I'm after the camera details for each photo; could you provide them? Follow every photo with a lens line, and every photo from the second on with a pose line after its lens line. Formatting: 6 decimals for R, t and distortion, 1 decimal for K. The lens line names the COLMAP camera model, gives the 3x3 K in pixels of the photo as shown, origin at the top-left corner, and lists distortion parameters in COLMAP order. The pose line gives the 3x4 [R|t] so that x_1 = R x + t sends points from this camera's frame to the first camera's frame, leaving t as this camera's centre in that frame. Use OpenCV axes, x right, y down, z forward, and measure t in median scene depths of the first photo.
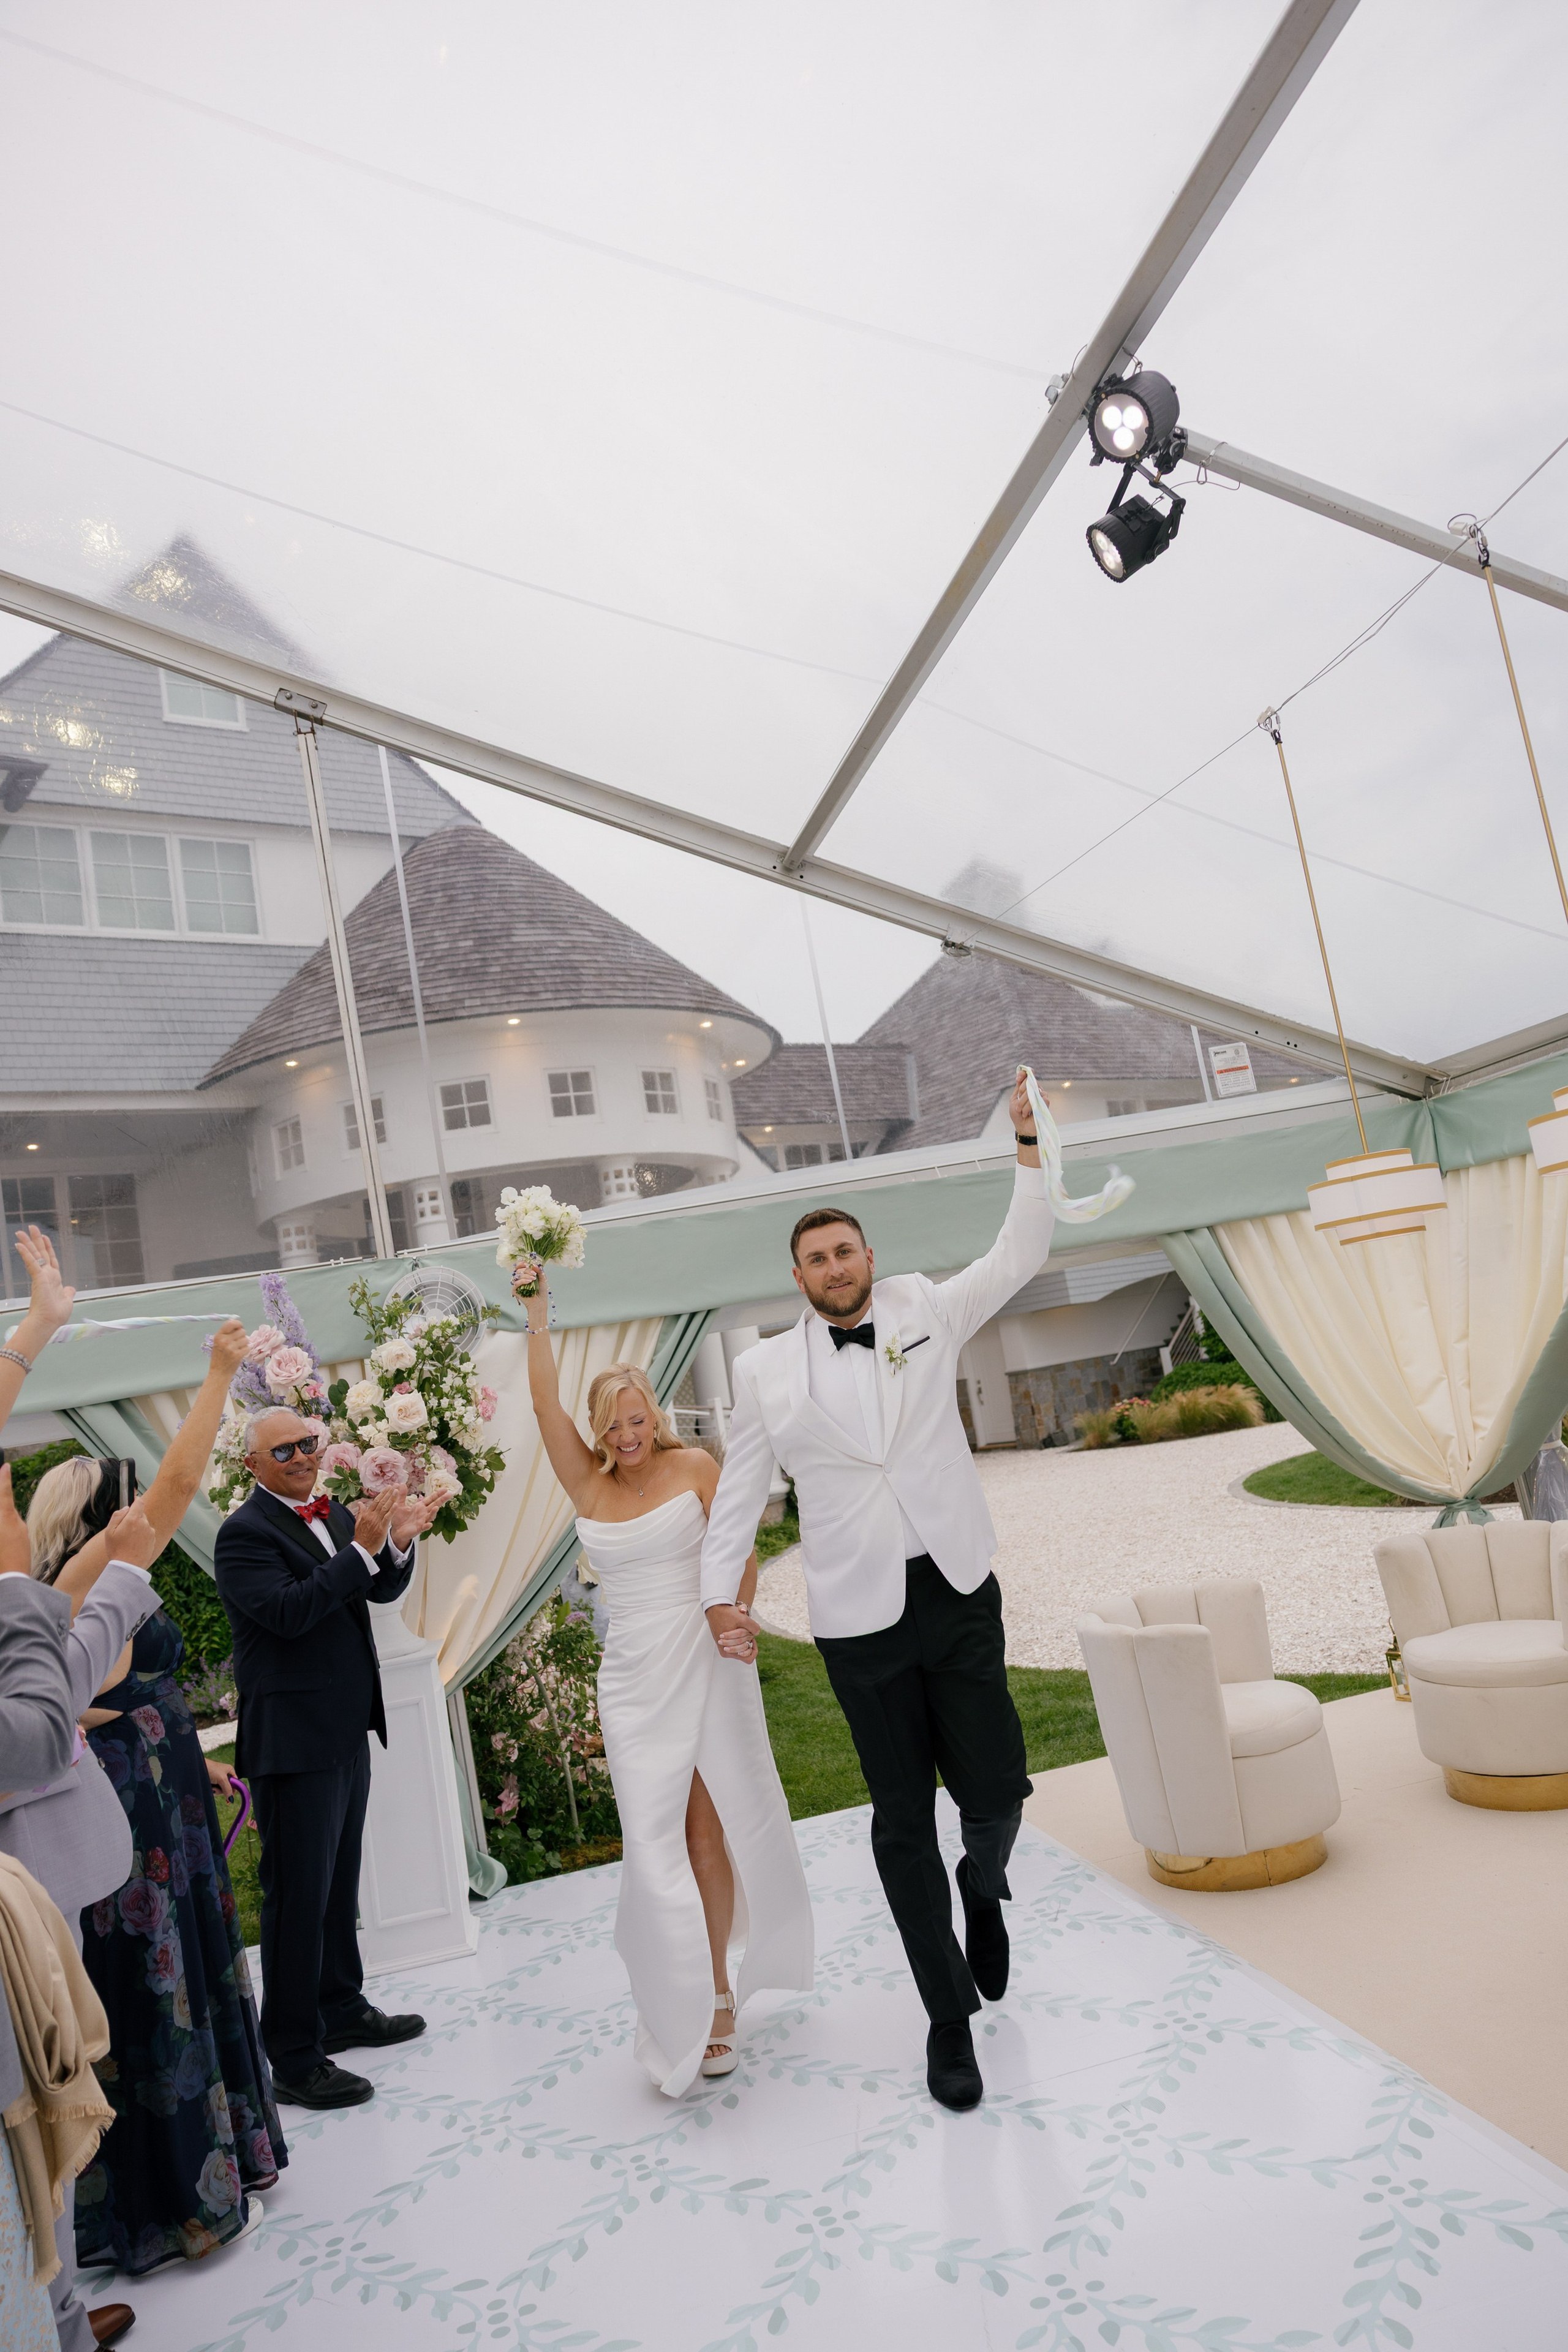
lens RADIAL K [[1573.4, 0, 789.2], [0, 1573.4, 1169.3], [0, 0, 1]] dist [0.005318, -0.003110]
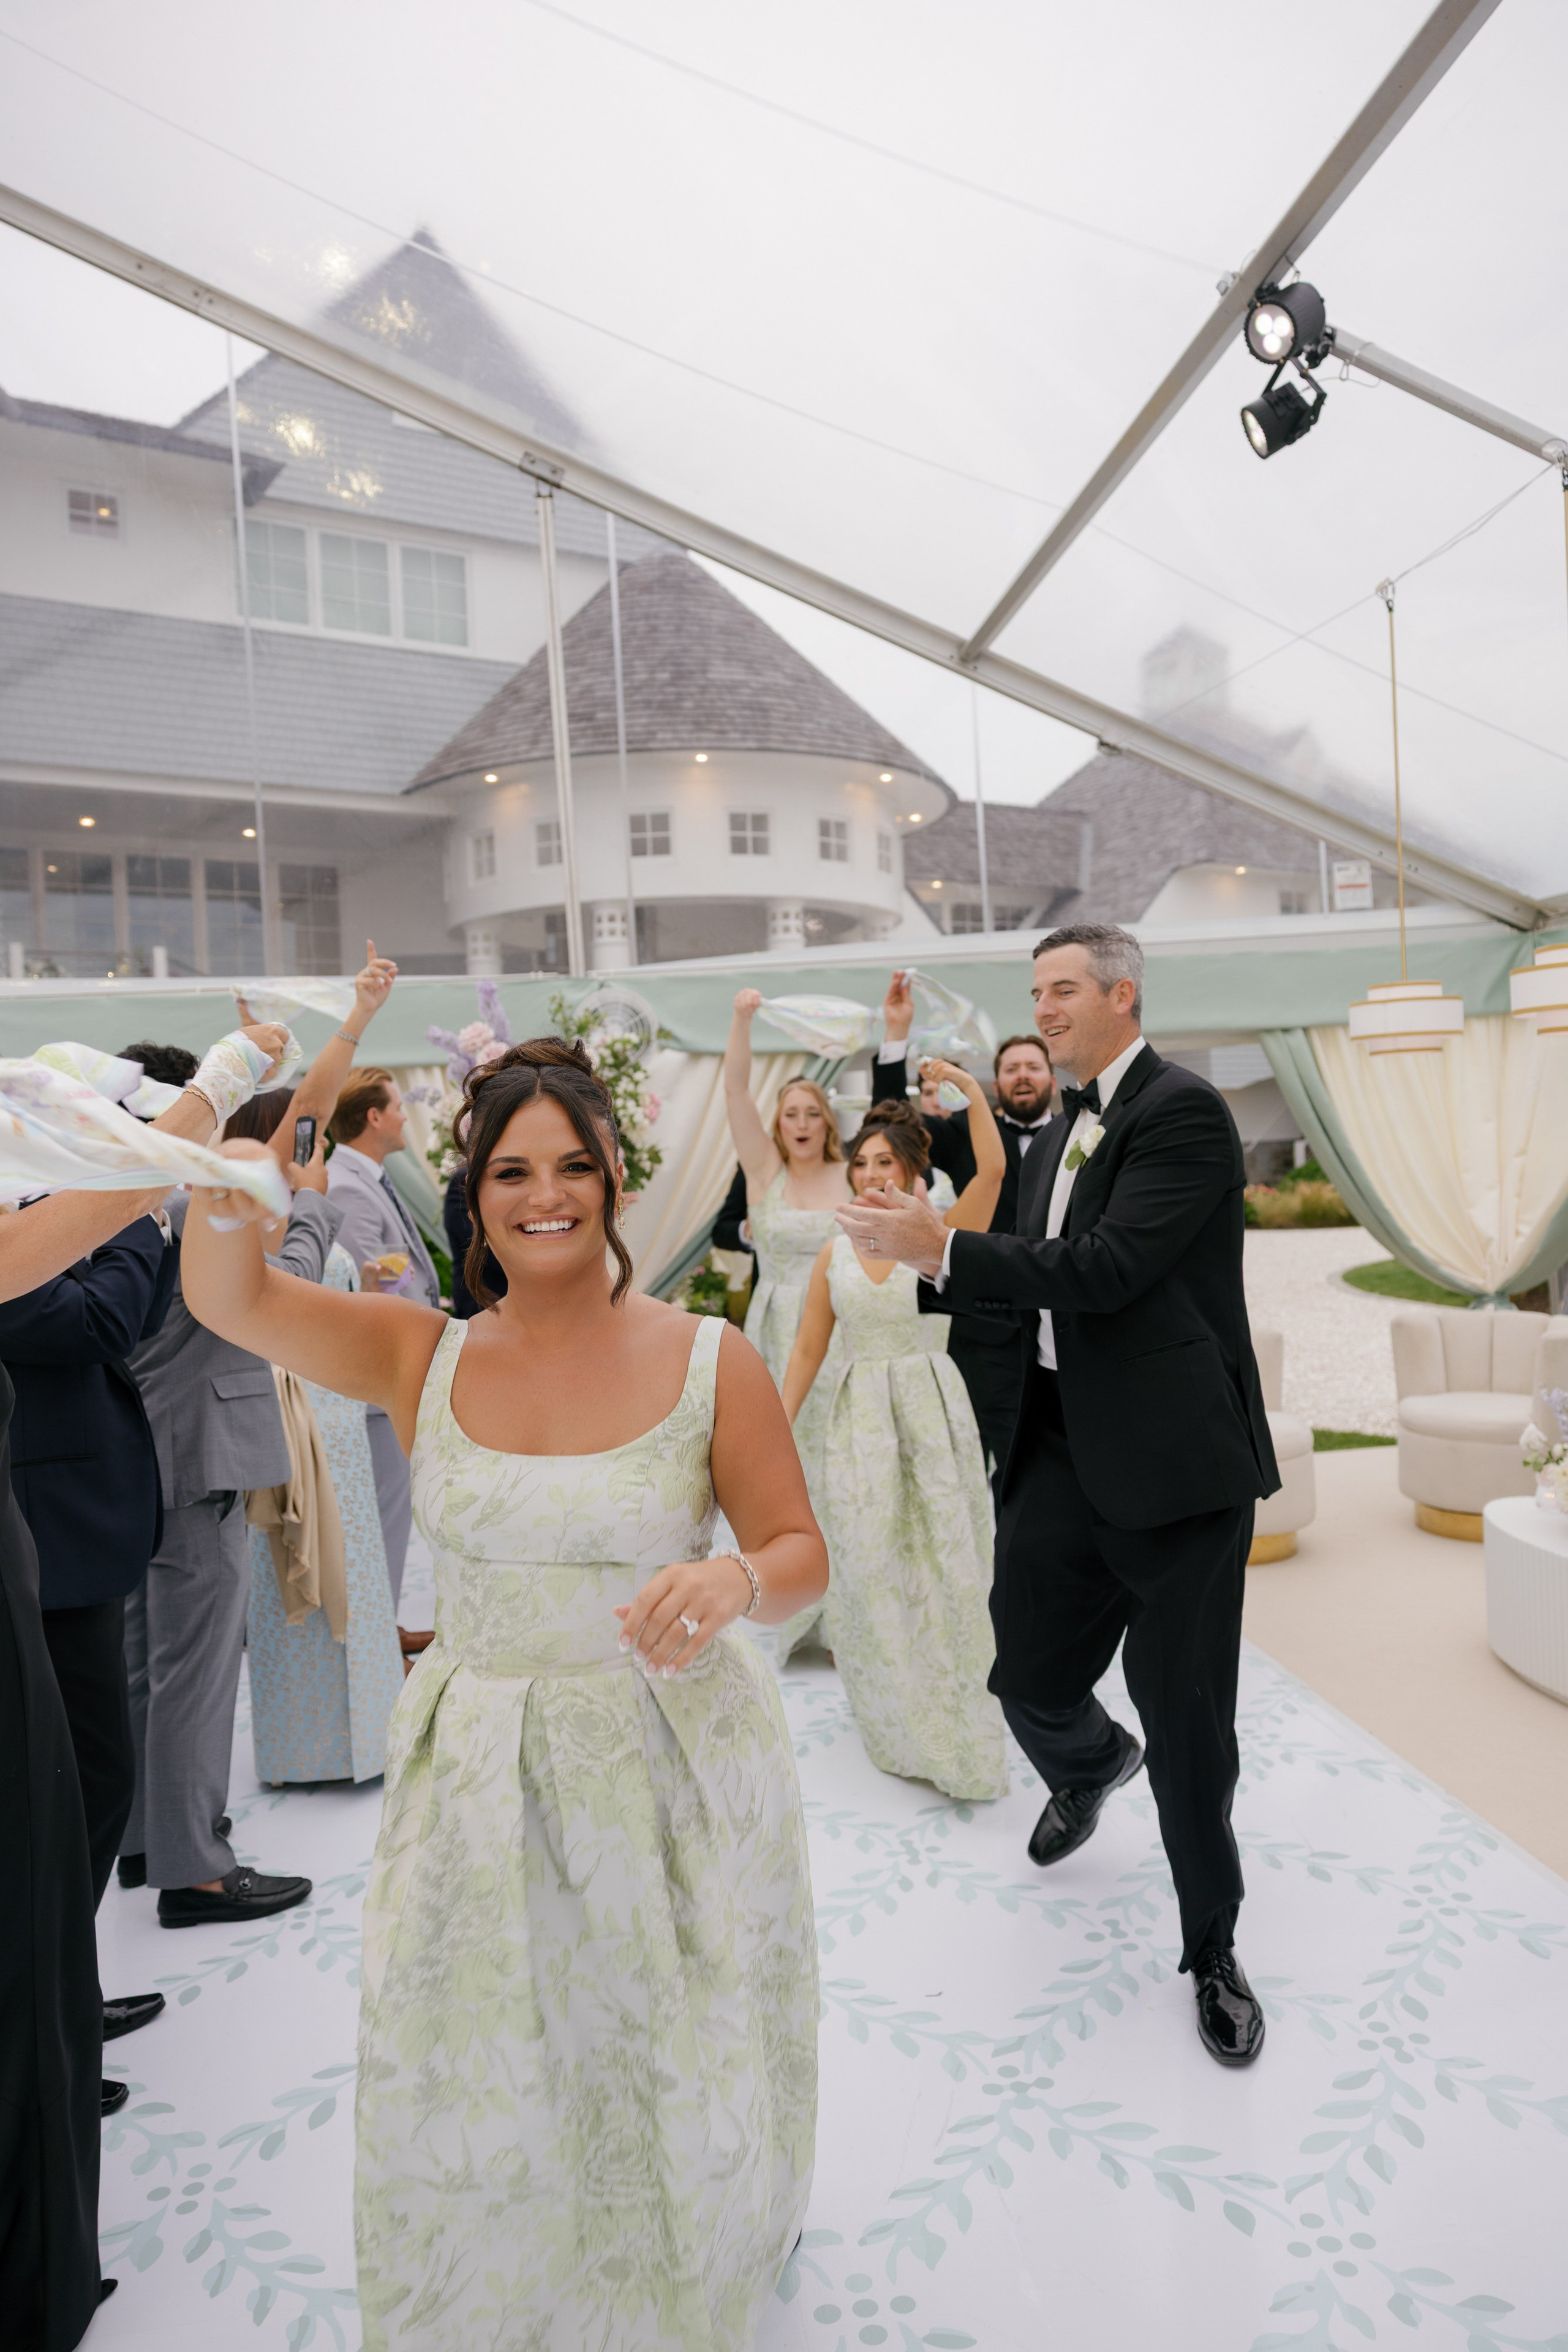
lens RADIAL K [[1573.4, 0, 796.1], [0, 1573.4, 1159.4], [0, 0, 1]] dist [0.005318, -0.003110]
pose [[0.989226, 0.118661, -0.085742, 0.019785], [-0.104040, 0.981863, 0.158497, -0.011588], [0.102994, -0.147868, 0.983630, -0.145186]]
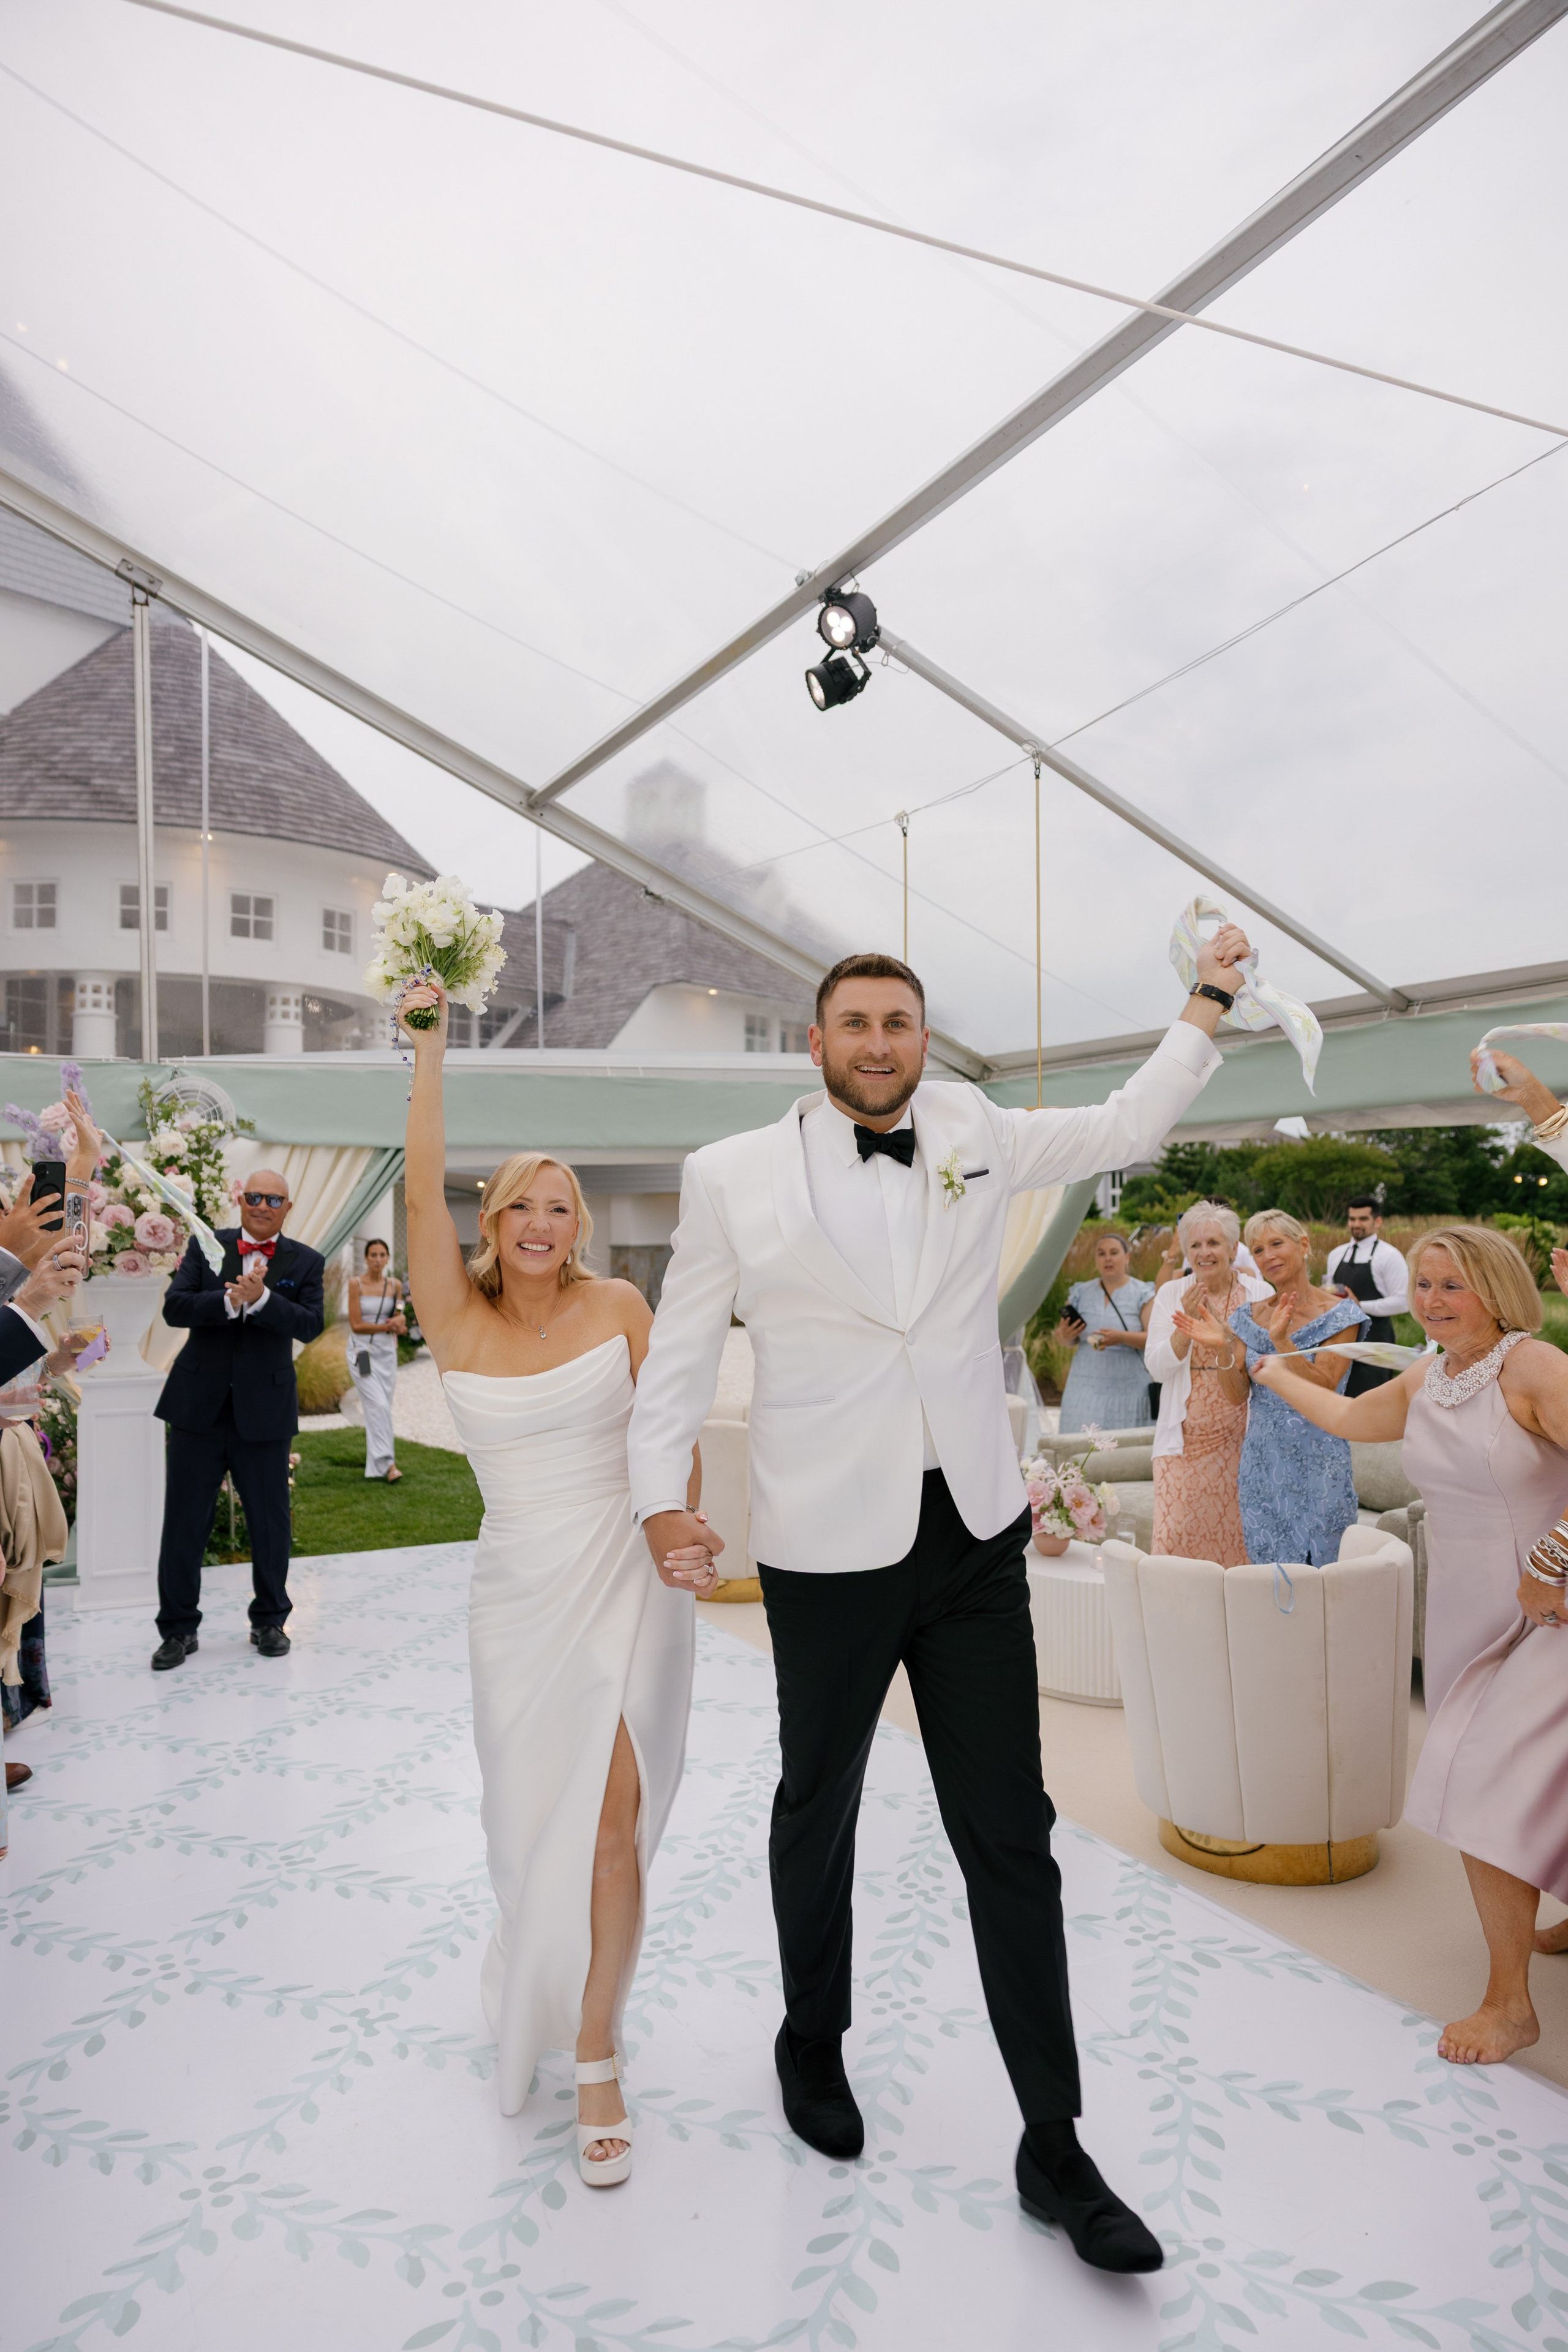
lens RADIAL K [[1573.4, 0, 786.2], [0, 1573.4, 1185.2], [0, 0, 1]] dist [0.005318, -0.003110]
pose [[0.956584, 0.161805, 0.242416, -0.063236], [-0.182690, 0.980942, 0.066154, -0.019497], [-0.227092, -0.107569, 0.967914, -0.277205]]
